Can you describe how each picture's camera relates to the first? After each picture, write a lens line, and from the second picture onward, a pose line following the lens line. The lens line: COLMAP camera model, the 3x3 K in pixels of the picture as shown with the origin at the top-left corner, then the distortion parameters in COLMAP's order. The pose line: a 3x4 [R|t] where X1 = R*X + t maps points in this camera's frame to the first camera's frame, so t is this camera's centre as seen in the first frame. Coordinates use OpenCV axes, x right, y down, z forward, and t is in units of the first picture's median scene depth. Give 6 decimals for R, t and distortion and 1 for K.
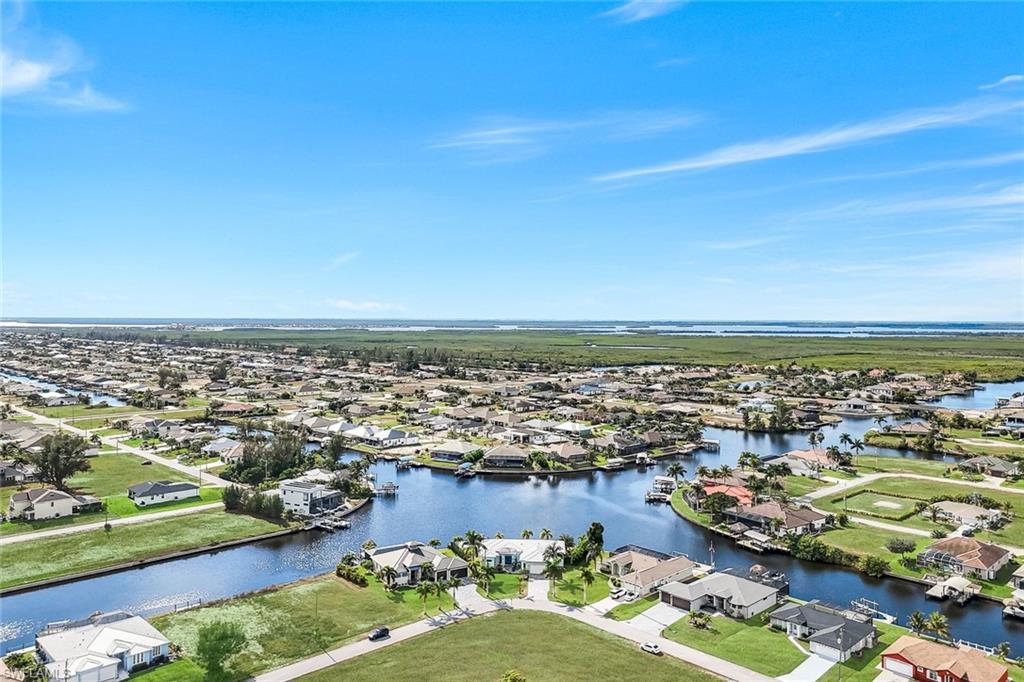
lens RADIAL K [[747.5, 0, 506.0], [0, 747.5, 331.5], [0, 0, 1]] dist [0.050658, -0.003586]
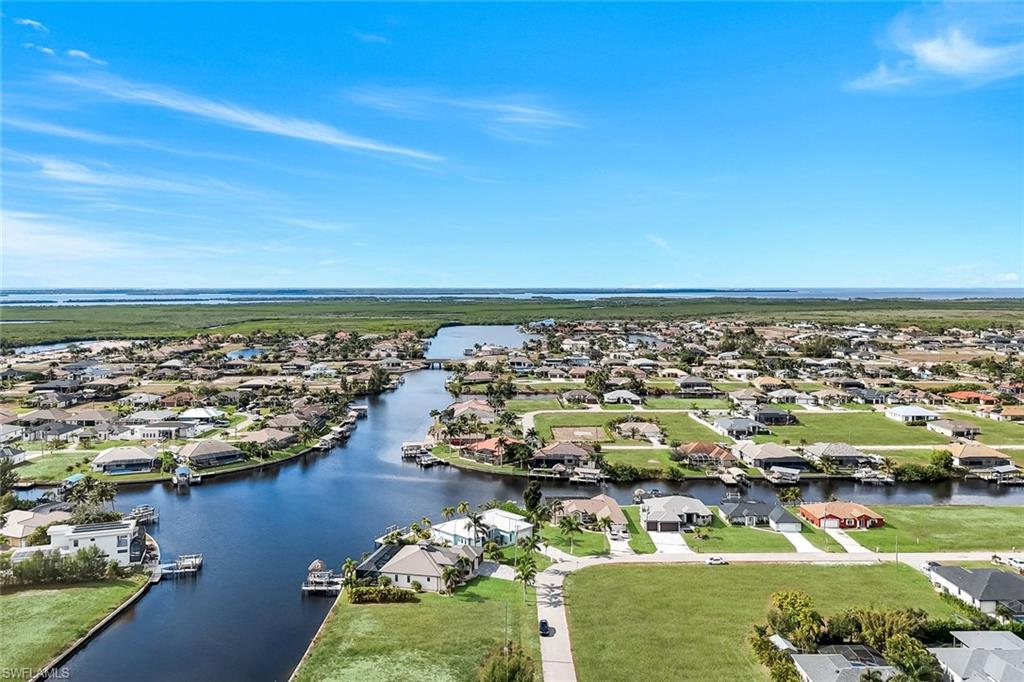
lens RADIAL K [[747.5, 0, 506.0], [0, 747.5, 331.5], [0, 0, 1]] dist [0.050658, -0.003586]
pose [[0.702544, -0.052226, 0.709722, -0.687213], [0.021512, 0.998406, 0.052175, -0.016223], [-0.711315, -0.021388, 0.702548, 0.306254]]
